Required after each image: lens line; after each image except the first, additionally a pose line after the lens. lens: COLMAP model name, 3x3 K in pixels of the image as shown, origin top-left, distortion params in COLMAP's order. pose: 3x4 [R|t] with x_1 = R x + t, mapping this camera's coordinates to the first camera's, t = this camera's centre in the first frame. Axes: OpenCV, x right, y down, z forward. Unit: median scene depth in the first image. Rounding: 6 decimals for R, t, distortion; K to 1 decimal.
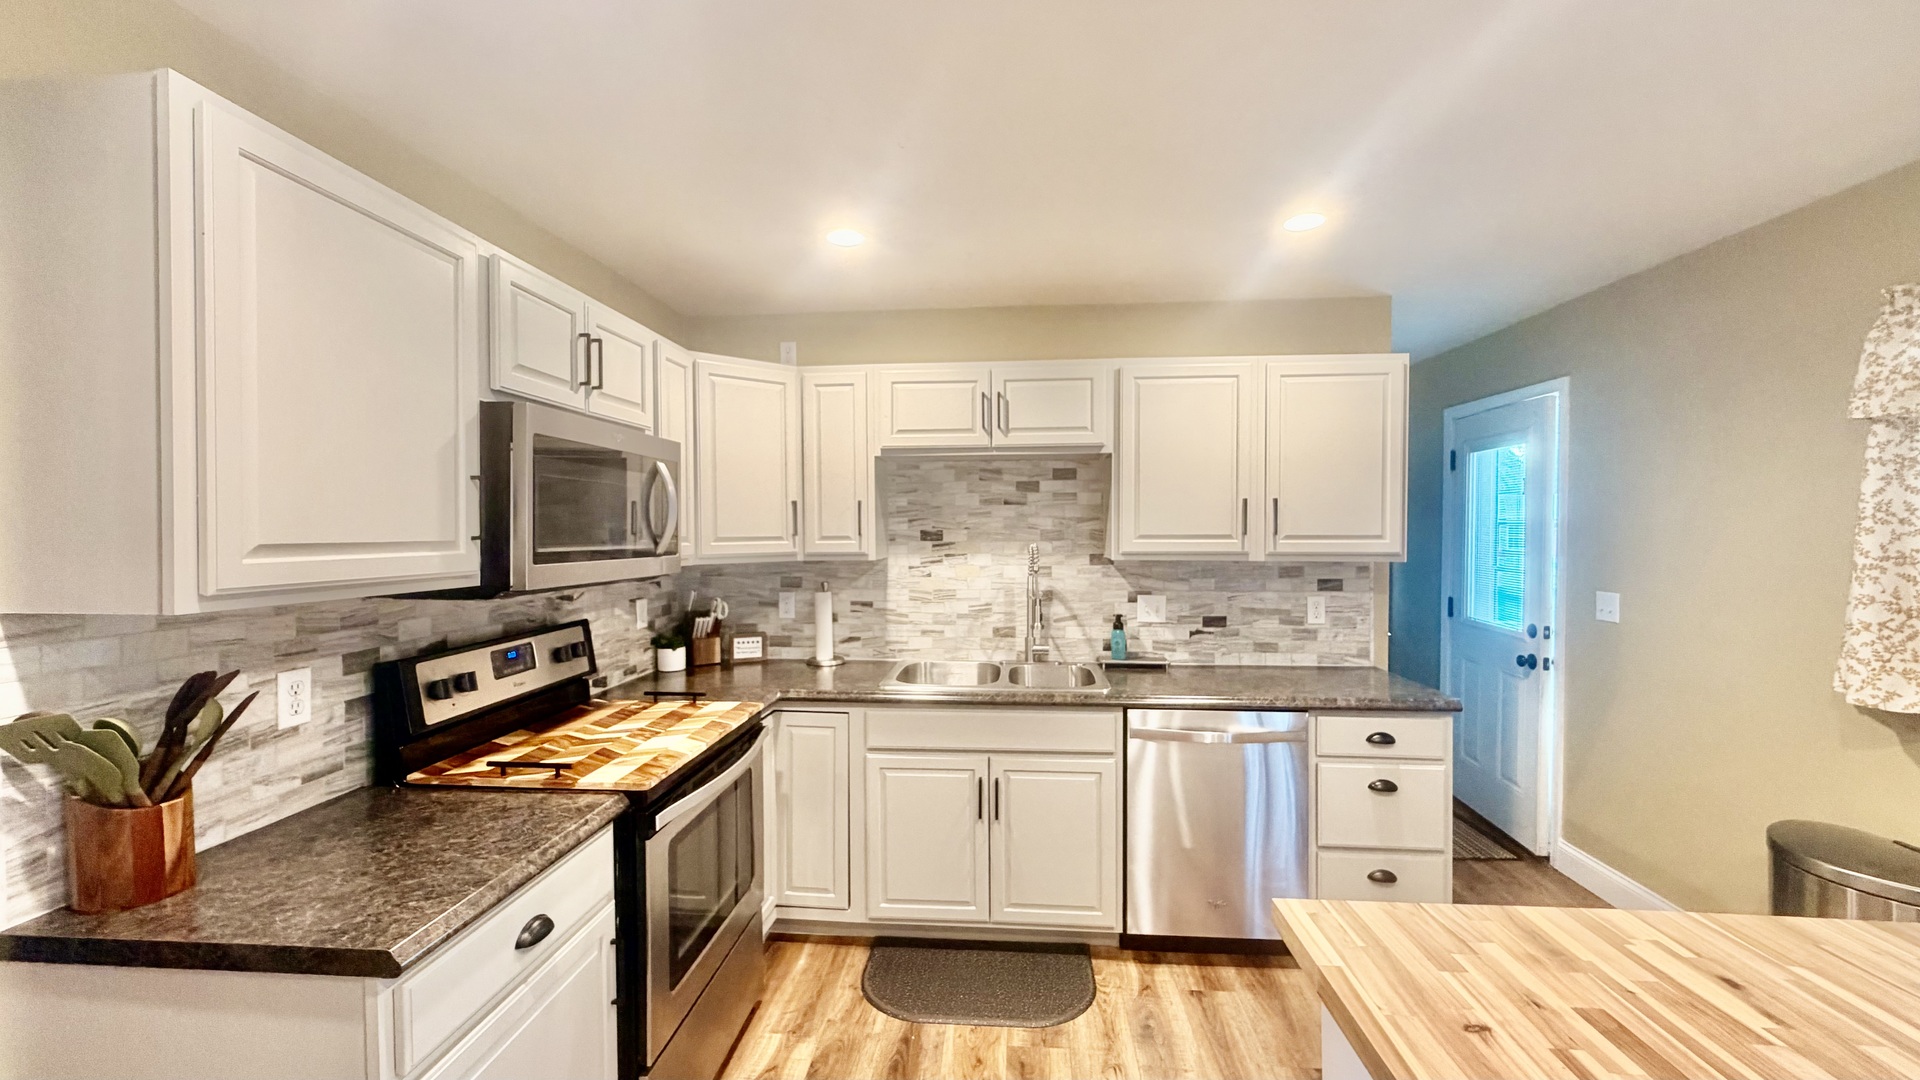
lens RADIAL K [[773.6, 0, 958.1], [0, 773.6, 538.5], [0, 0, 1]] dist [0.004185, -0.000209]
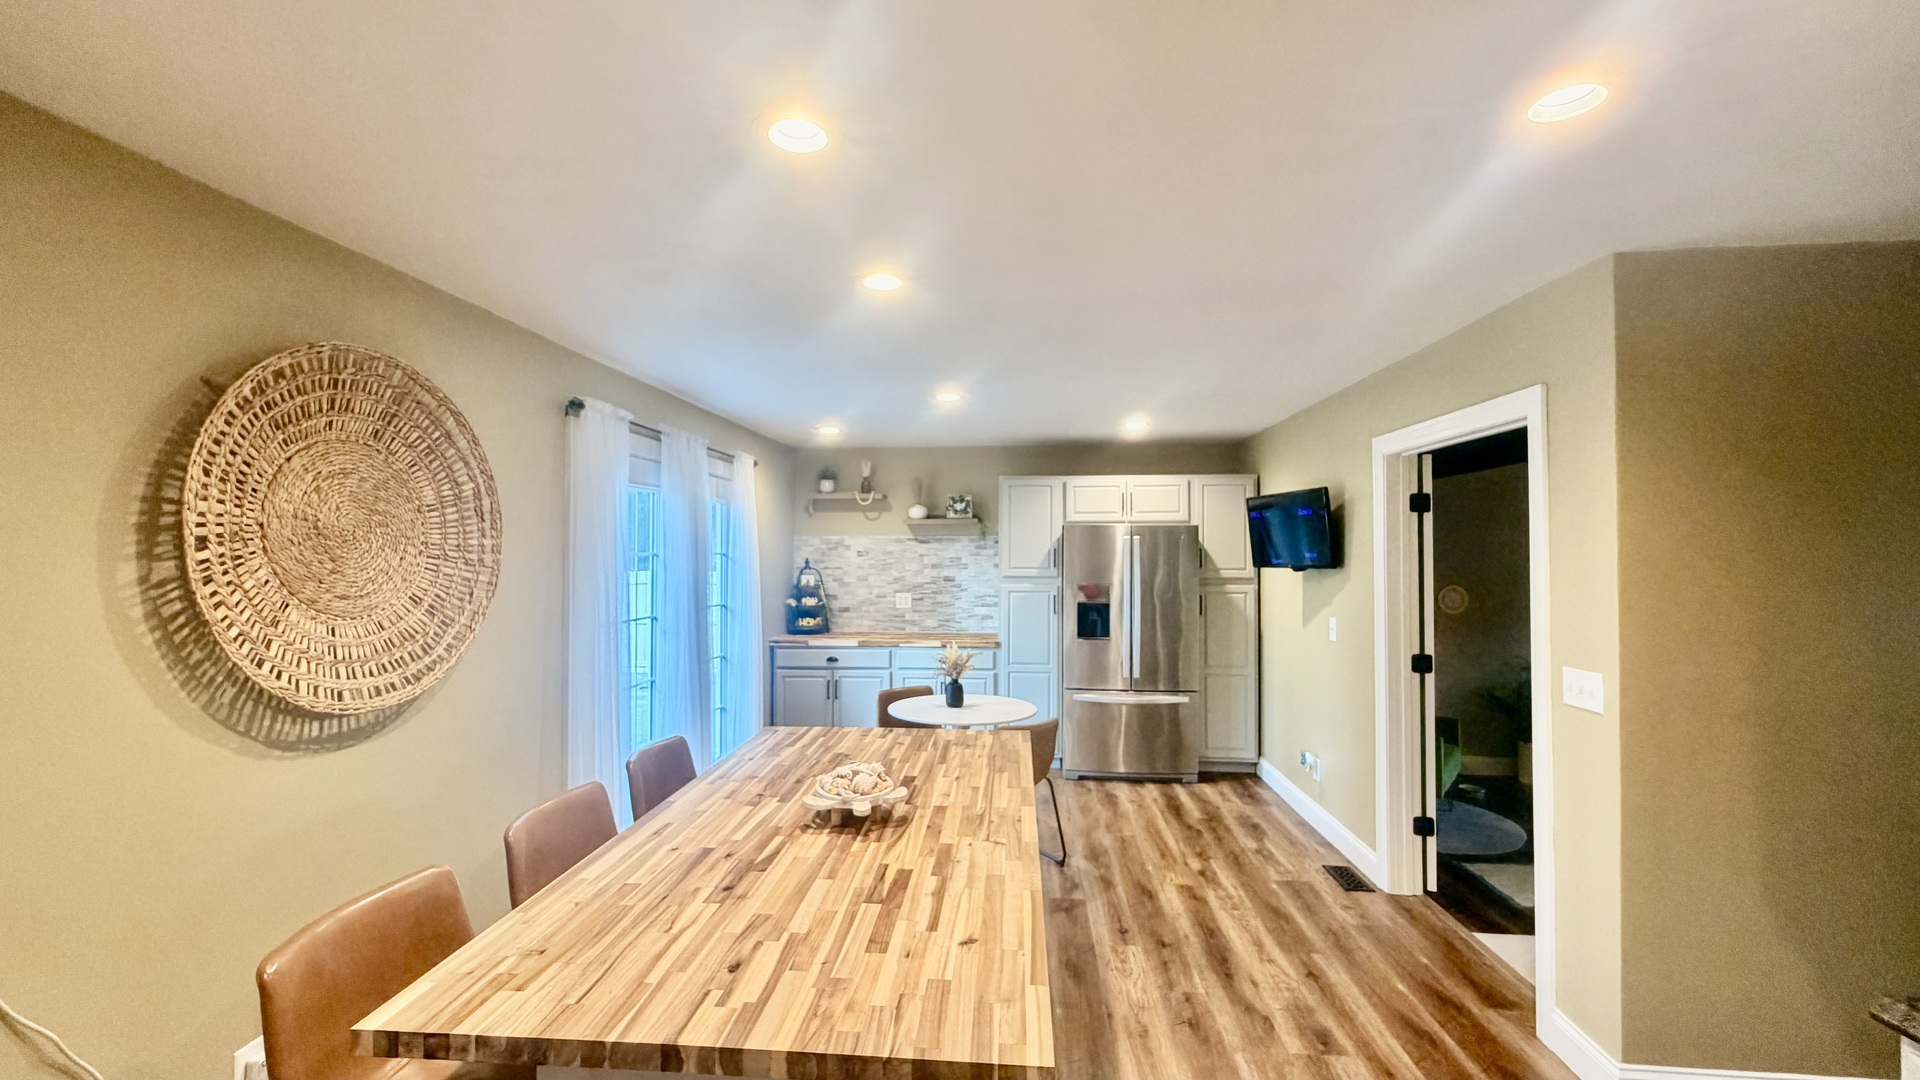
lens RADIAL K [[773.6, 0, 956.9], [0, 773.6, 544.6], [0, 0, 1]] dist [0.004185, -0.000209]
pose [[-0.999997, 0.000756, 0.002131, 0.665071], [0.000764, 0.999993, 0.003778, -0.130524], [-0.002128, 0.003780, -0.999991, 2.395886]]
